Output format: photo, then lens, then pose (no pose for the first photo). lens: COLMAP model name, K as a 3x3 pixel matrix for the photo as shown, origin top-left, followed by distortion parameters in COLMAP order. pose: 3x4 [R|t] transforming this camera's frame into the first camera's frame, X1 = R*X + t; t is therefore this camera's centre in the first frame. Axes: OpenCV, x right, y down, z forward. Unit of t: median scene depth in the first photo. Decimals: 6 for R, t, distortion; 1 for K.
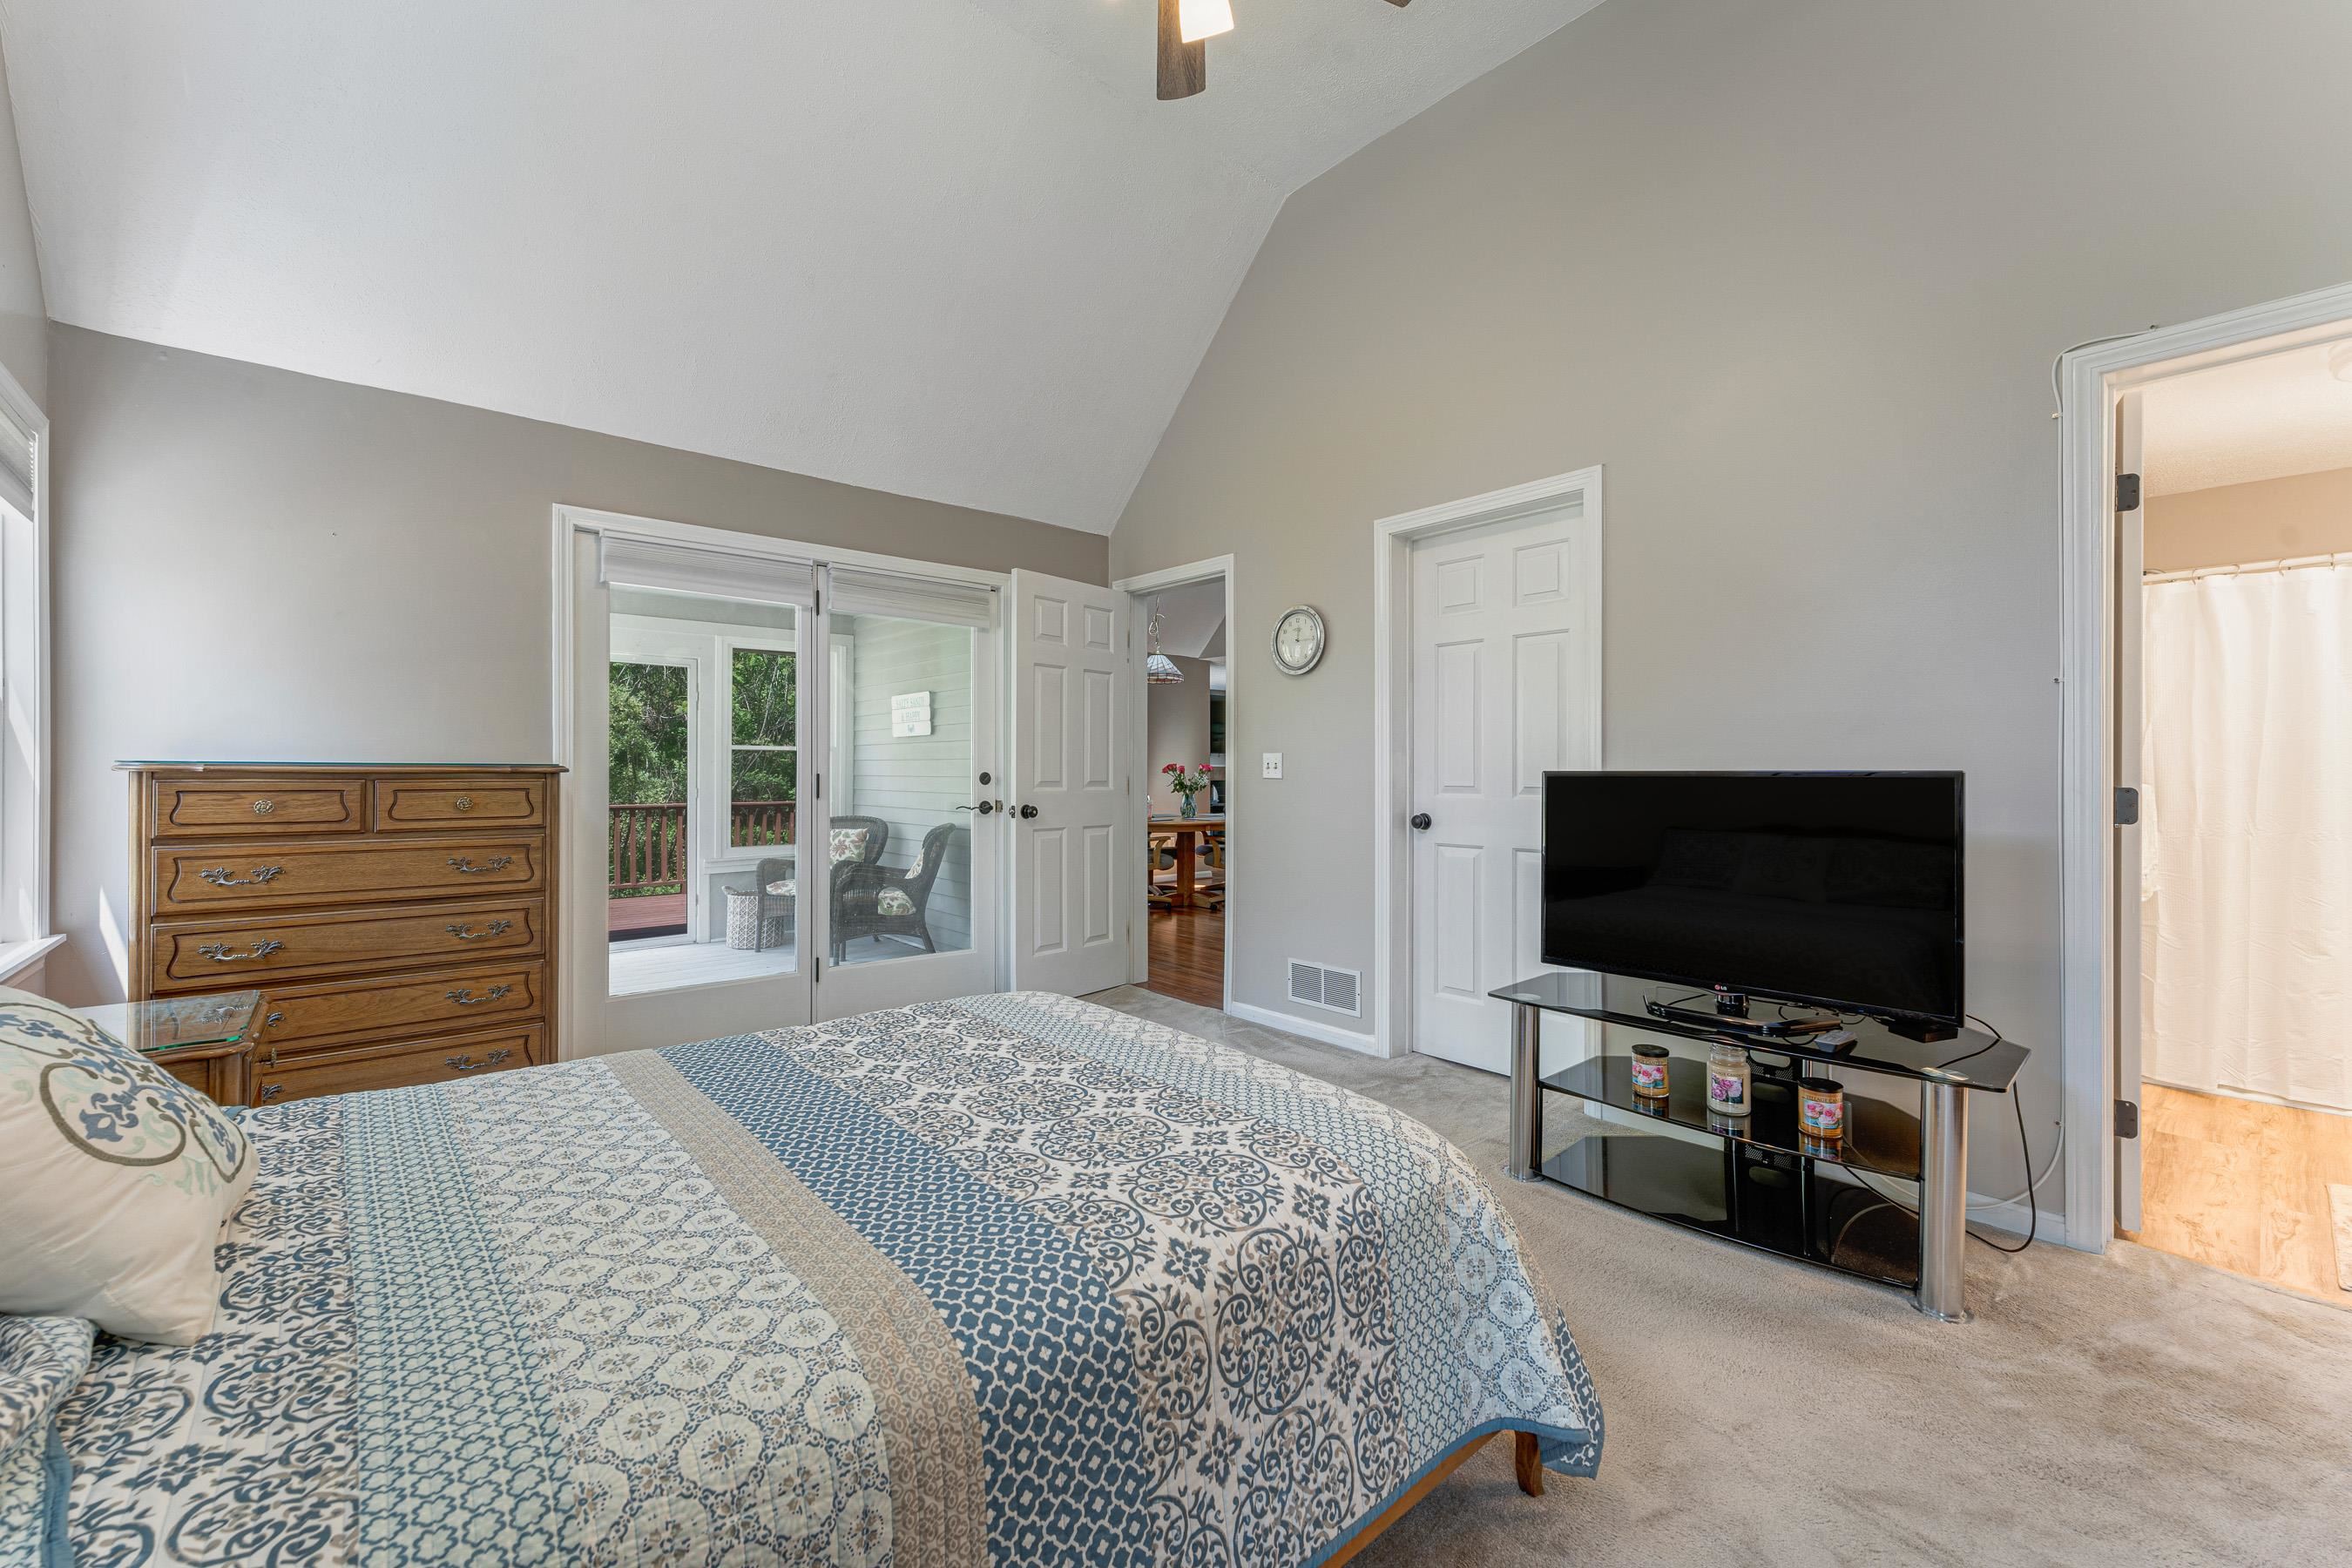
lens RADIAL K [[954.2, 0, 1160.6], [0, 954.2, 775.6], [0, 0, 1]] dist [0.001136, -0.000103]
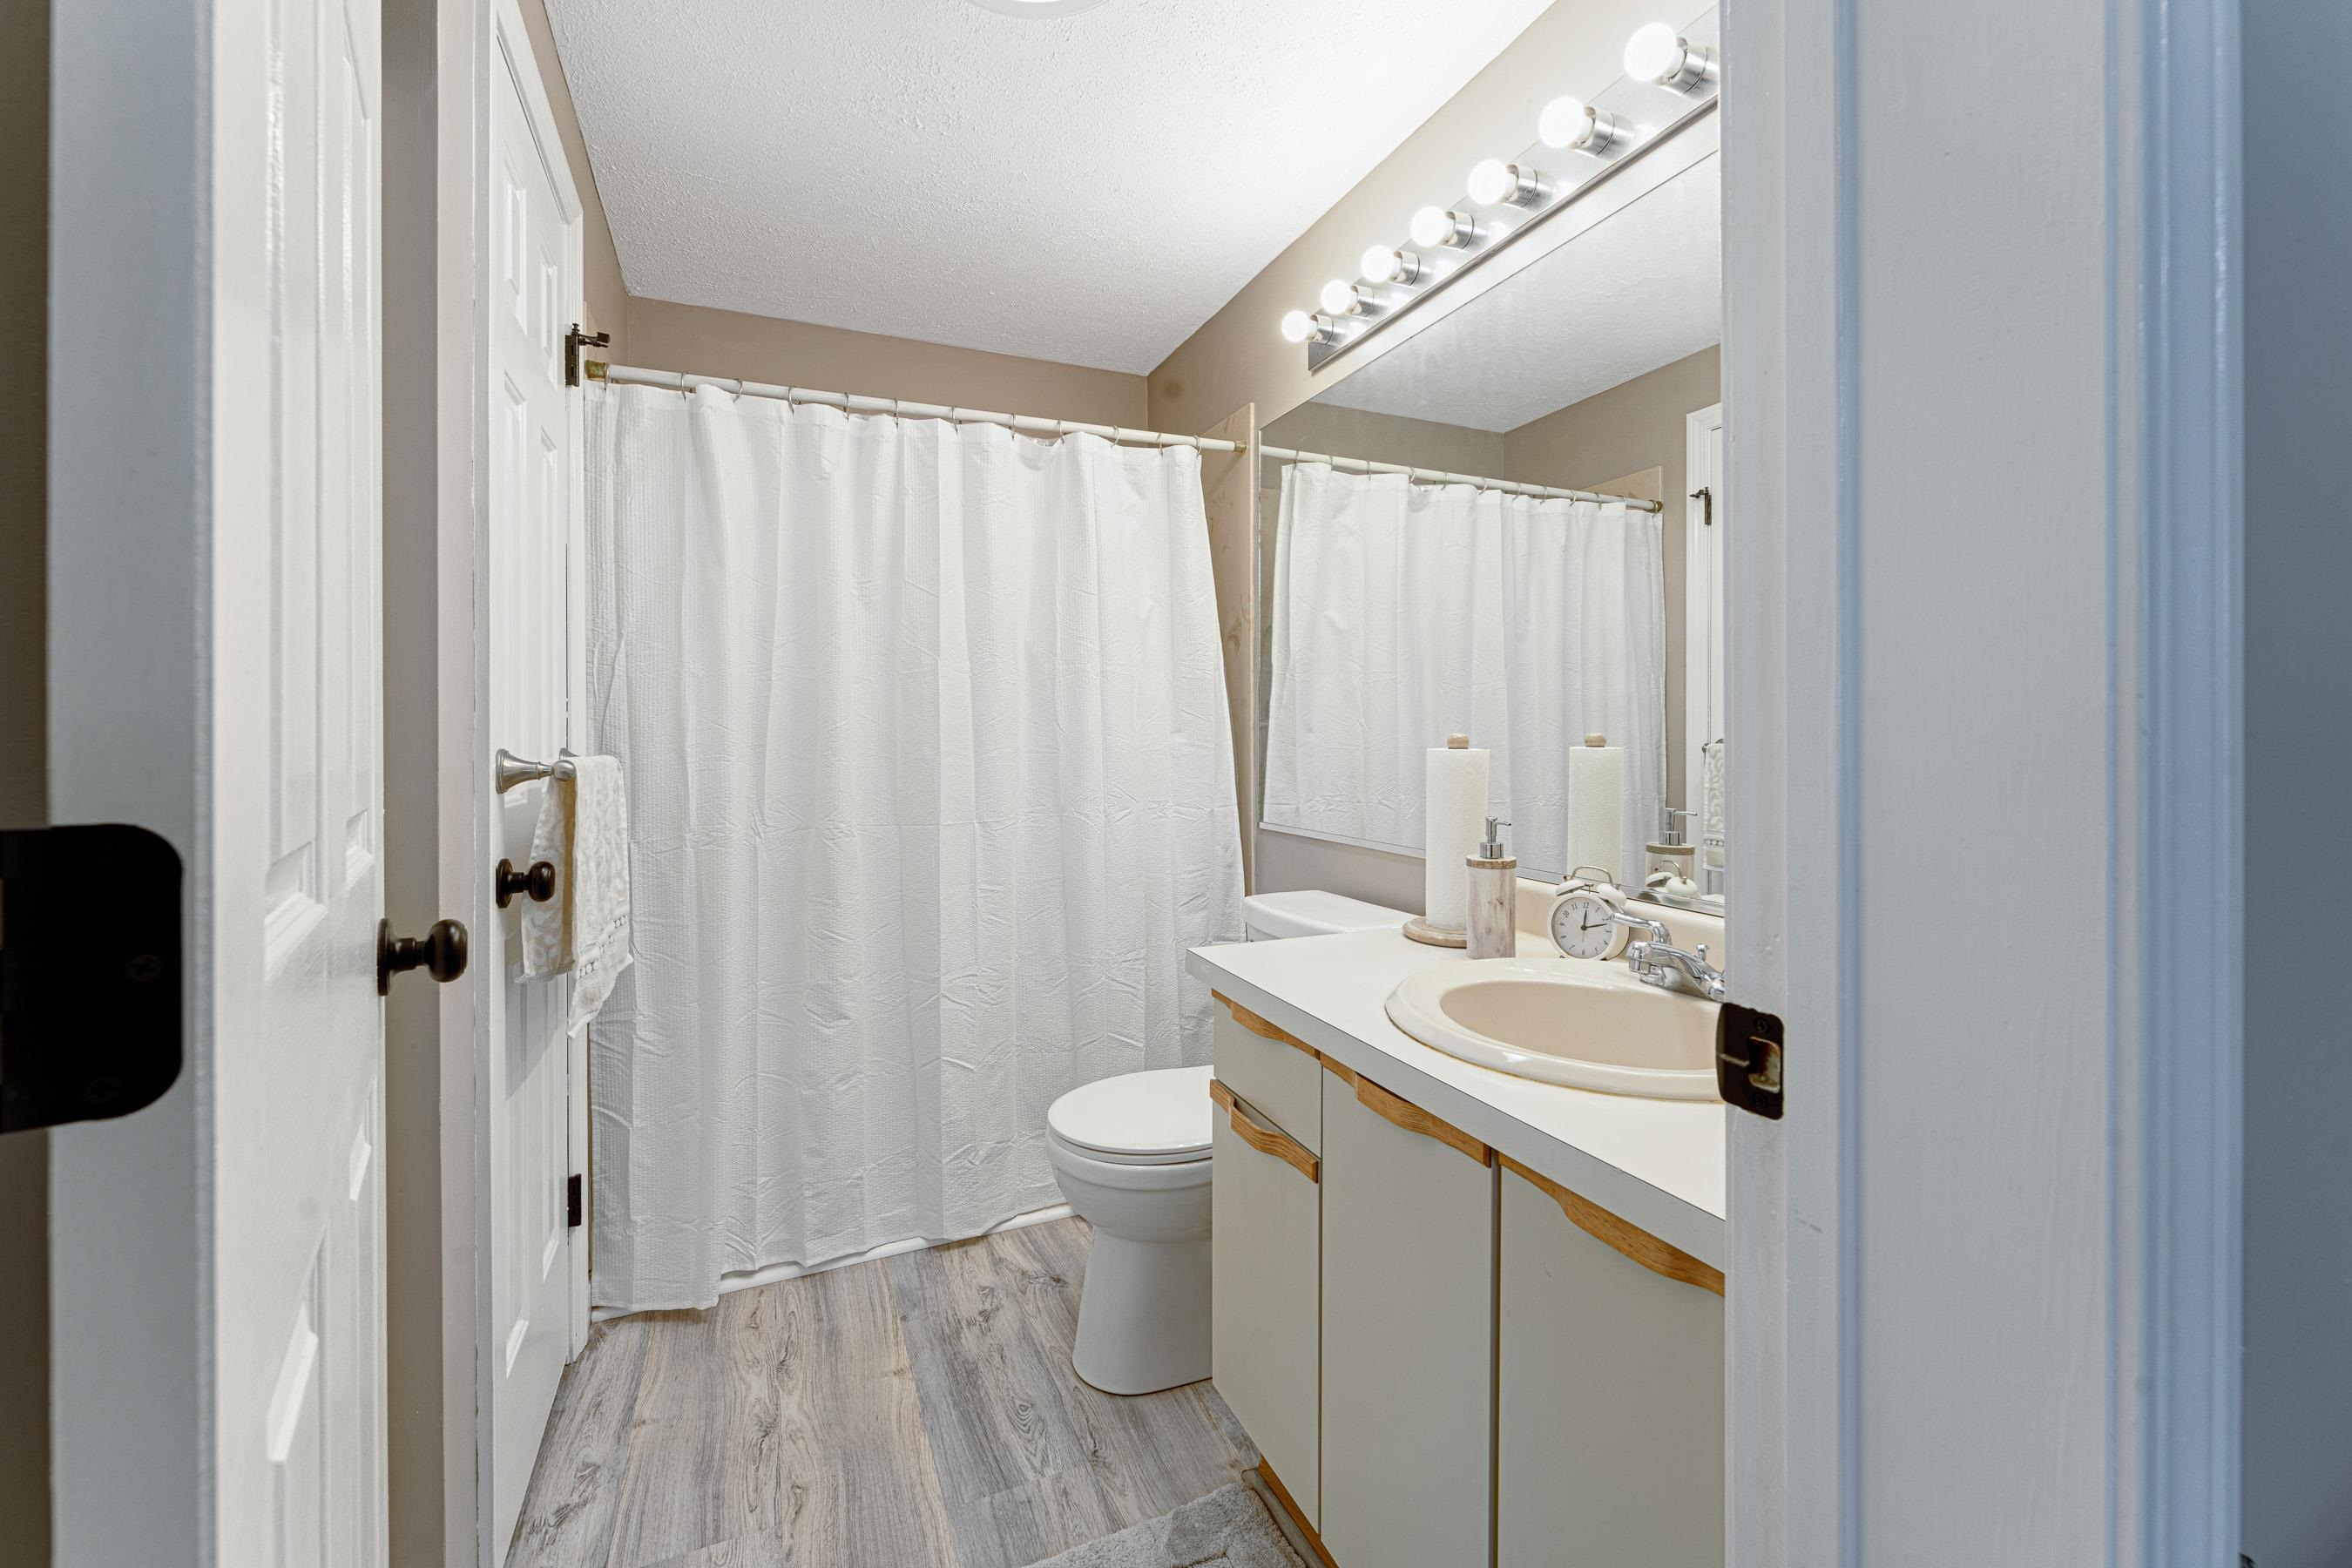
lens RADIAL K [[954.2, 0, 1165.5], [0, 954.2, 766.4], [0, 0, 1]] dist [0.001136, -0.000103]
pose [[0.275308, -0.006382, 0.961335, 0.641052], [0.002091, 0.999980, 0.006040, 0.015634], [-0.961354, 0.000347, 0.275316, 0.593418]]
